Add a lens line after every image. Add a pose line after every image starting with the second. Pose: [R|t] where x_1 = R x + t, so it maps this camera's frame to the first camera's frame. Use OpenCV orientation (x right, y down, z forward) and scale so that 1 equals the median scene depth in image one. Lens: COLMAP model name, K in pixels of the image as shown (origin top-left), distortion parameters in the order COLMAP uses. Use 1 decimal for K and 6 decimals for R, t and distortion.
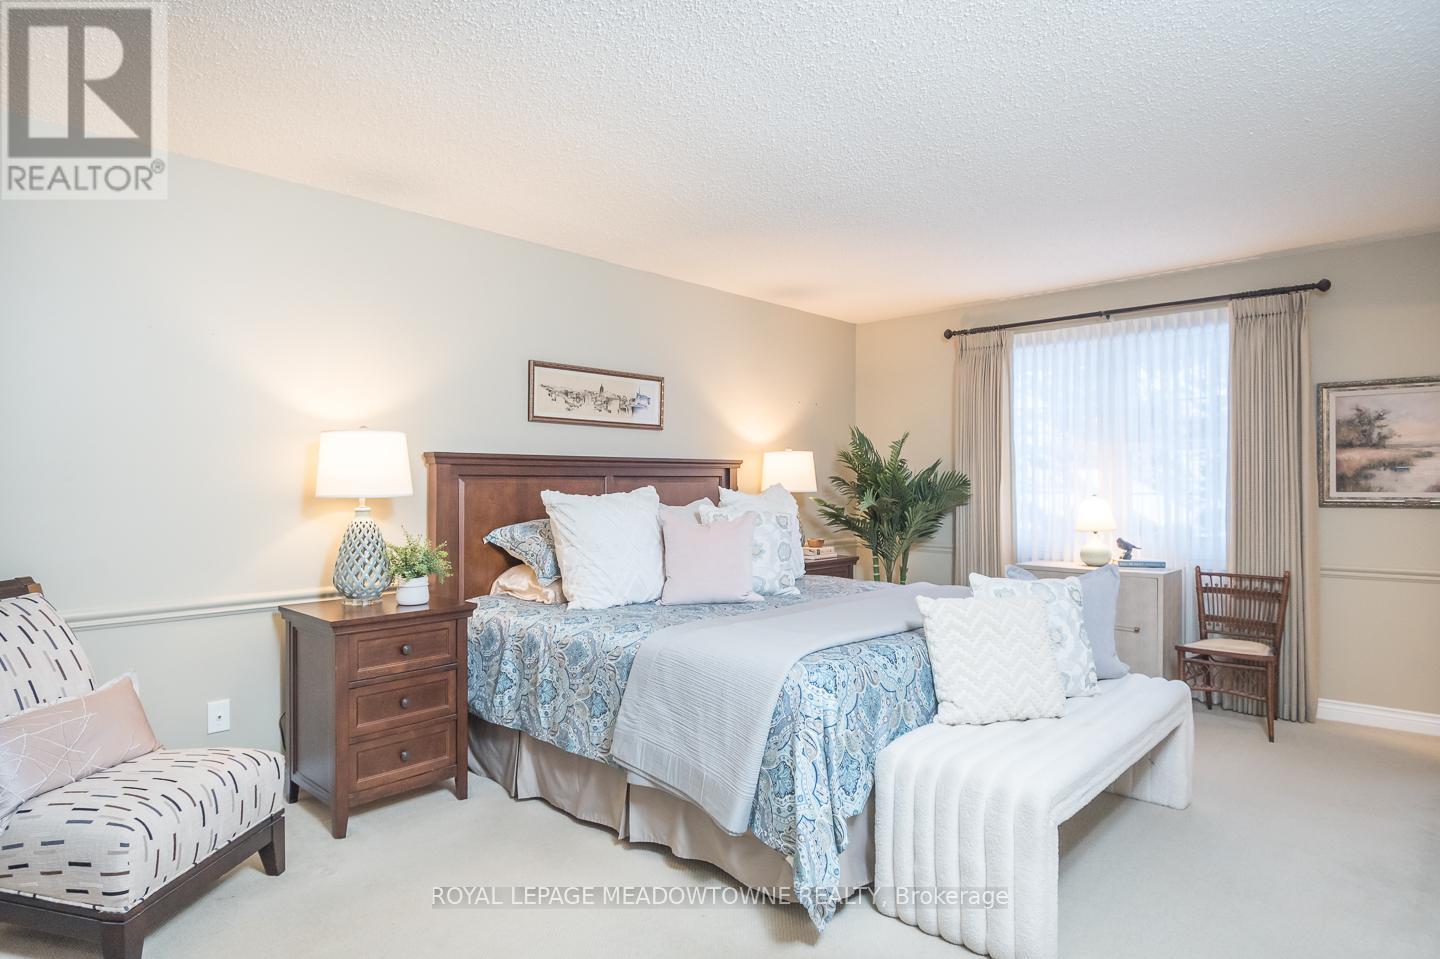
lens RADIAL K [[782.6, 0, 676.4], [0, 782.6, 479.9], [0, 0, 1]] dist [-0.001344, -0.002251]
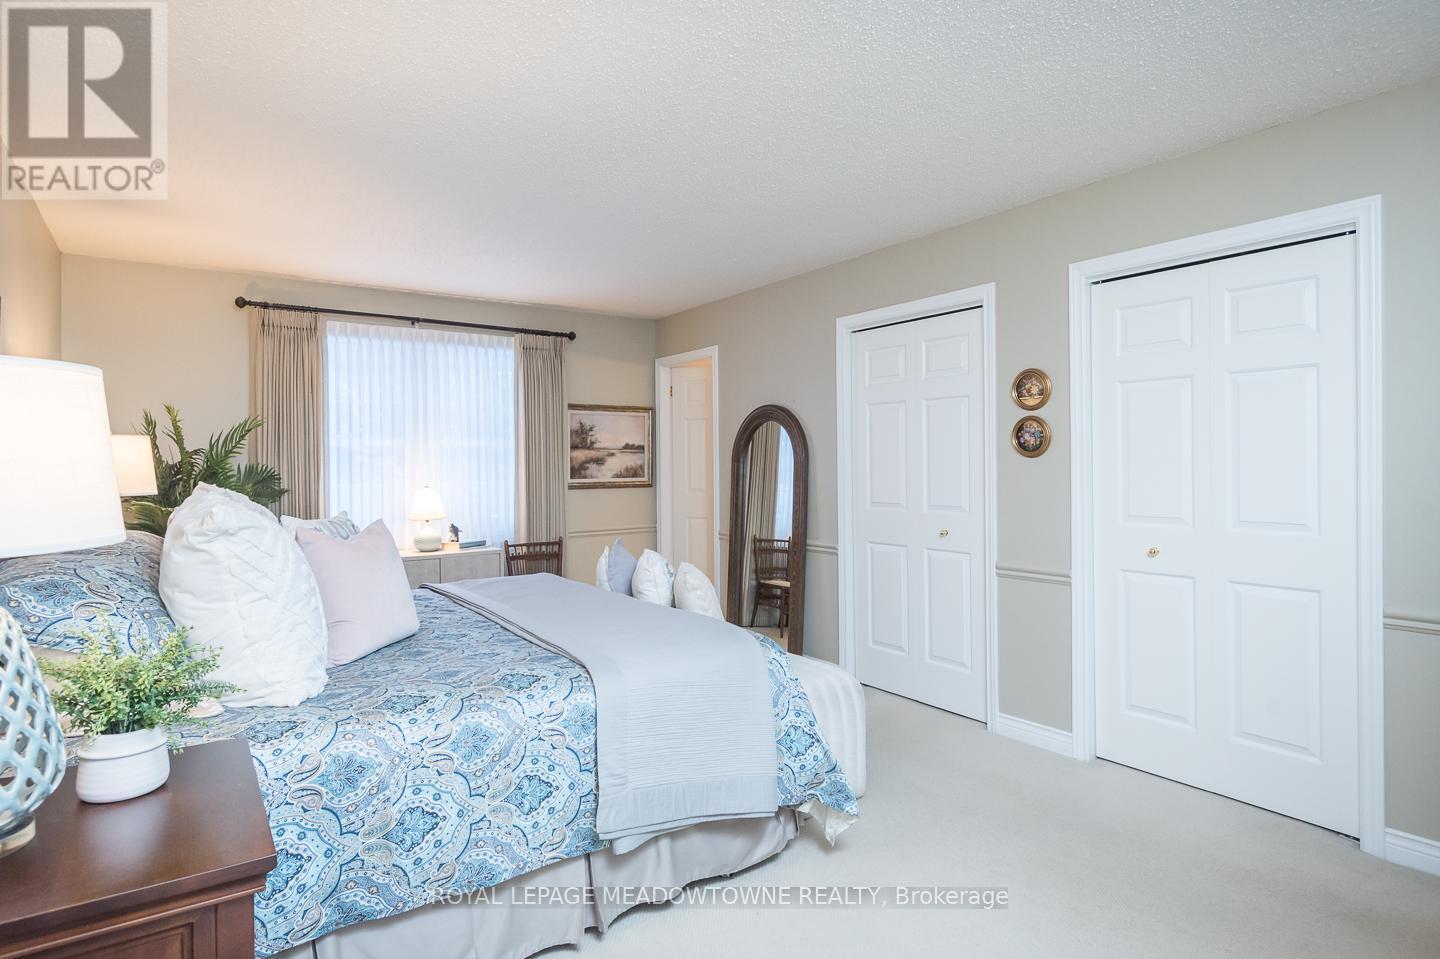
lens RADIAL K [[782.6, 0, 676.4], [0, 782.6, 479.9], [0, 0, 1]] dist [-0.001344, -0.002251]
pose [[0.207941, -0.019445, 0.977948, -0.529998], [0.006977, 0.999806, 0.018396, -0.008441], [-0.978117, 0.002998, 0.208036, 0.494478]]
